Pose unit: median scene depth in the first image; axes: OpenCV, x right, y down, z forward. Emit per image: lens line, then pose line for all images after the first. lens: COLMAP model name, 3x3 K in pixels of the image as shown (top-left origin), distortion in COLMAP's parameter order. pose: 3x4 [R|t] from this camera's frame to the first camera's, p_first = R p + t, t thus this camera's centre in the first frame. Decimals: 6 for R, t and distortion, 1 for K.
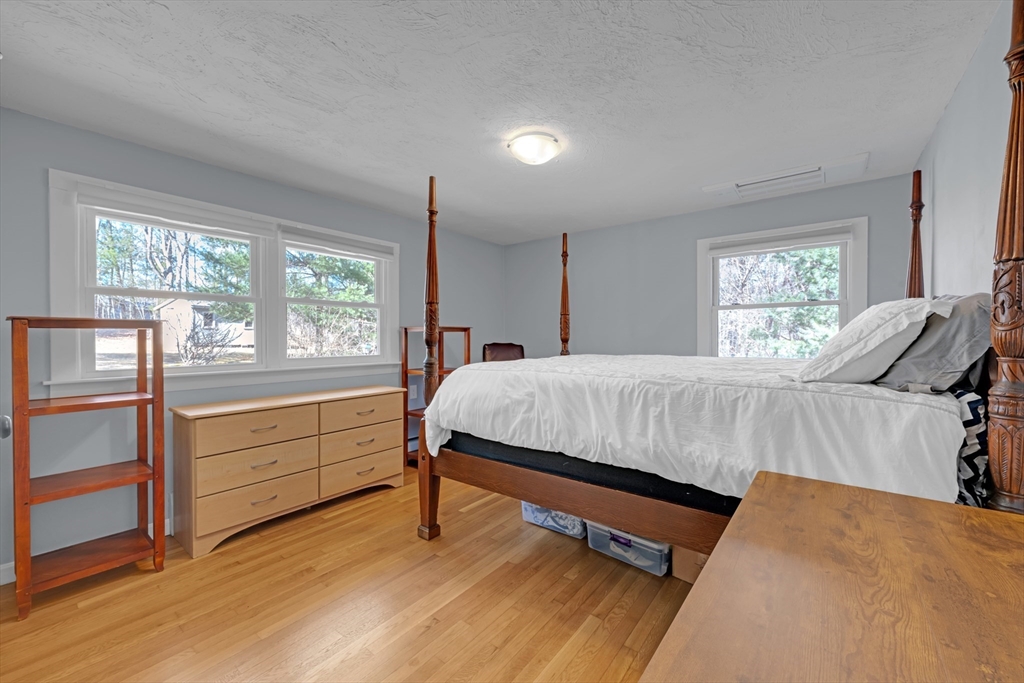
lens RADIAL K [[409.7, 0, 508.9], [0, 409.7, 337.2], [0, 0, 1]] dist [0.000592, -0.000020]
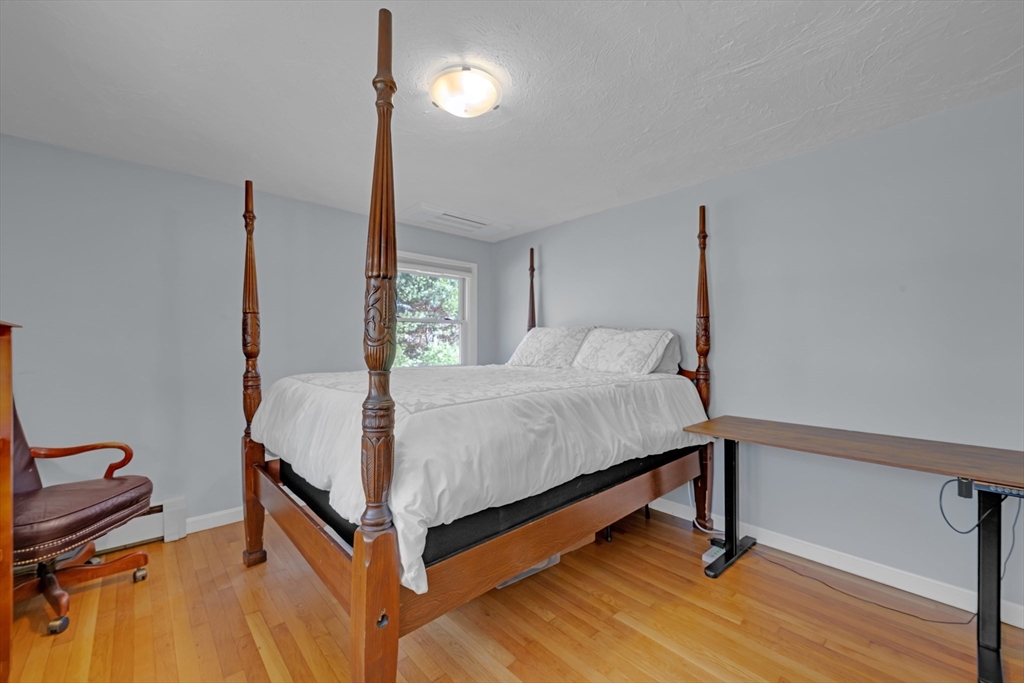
lens RADIAL K [[413.7, 0, 508.5], [0, 413.7, 343.0], [0, 0, 1]] dist [0.000470, -0.000057]
pose [[0.156080, 0.008591, 0.987707, -0.746016], [0.003957, 0.999949, -0.009323, -0.004865], [-0.987736, 0.005363, 0.156038, 0.924763]]
